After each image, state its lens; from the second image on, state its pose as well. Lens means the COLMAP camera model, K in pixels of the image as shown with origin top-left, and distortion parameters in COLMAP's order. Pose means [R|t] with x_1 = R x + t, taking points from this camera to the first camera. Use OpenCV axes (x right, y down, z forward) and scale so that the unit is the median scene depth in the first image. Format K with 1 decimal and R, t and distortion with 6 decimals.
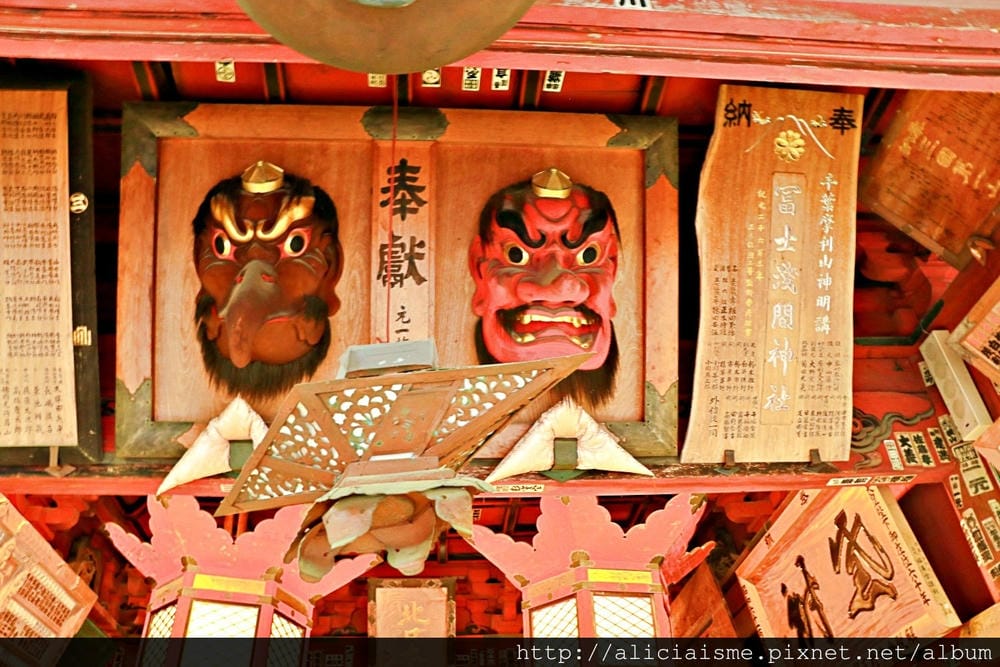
lens RADIAL K [[824.1, 0, 501.2], [0, 824.1, 352.5], [0, 0, 1]] dist [-0.123424, 0.074924]
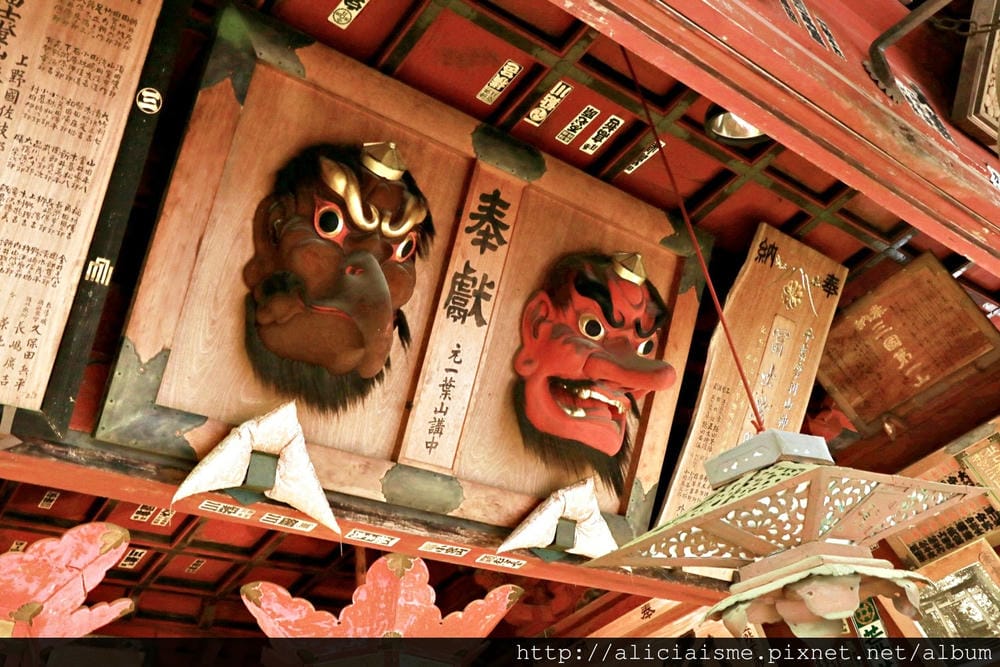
lens RADIAL K [[981.2, 0, 499.6], [0, 981.2, 365.3], [0, 0, 1]] dist [-0.041159, 0.009638]
pose [[0.840494, 0.254085, 0.478551, -0.604876], [-0.232868, 0.966891, -0.104376, 0.069886], [-0.489227, -0.023712, 0.871834, 0.032986]]
